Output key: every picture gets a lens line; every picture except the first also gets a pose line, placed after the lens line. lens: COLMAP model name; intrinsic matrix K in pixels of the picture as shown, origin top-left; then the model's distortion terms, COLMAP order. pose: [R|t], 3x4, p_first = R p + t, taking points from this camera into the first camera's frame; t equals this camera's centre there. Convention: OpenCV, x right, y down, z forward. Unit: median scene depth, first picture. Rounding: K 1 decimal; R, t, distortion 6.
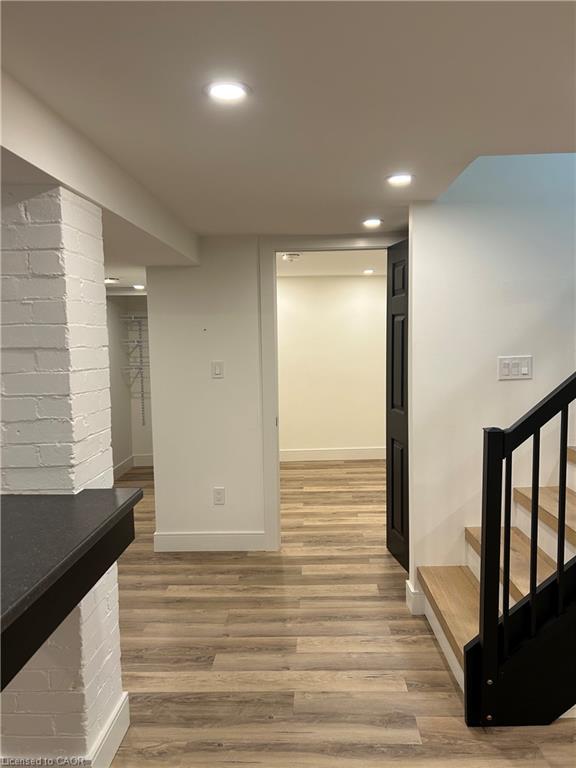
lens RADIAL K [[578.7, 0, 286.0], [0, 578.7, 384.2], [0, 0, 1]] dist [0.048440, -0.055768]
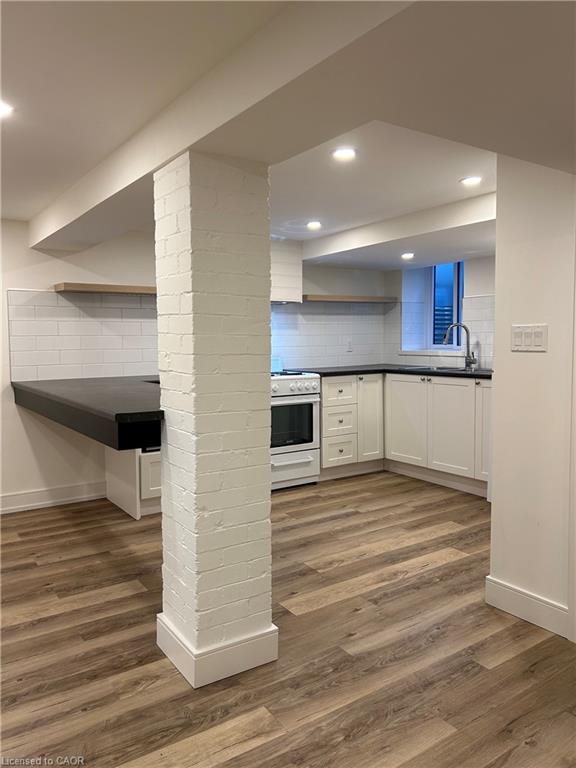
lens RADIAL K [[578.7, 0, 285.5], [0, 578.7, 379.7], [0, 0, 1]] dist [0.048440, -0.055768]
pose [[-0.796187, 0.064693, -0.601582, 0.103606], [-0.033556, 0.988016, 0.150662, -0.044415], [0.604119, 0.140142, -0.784474, 1.173333]]
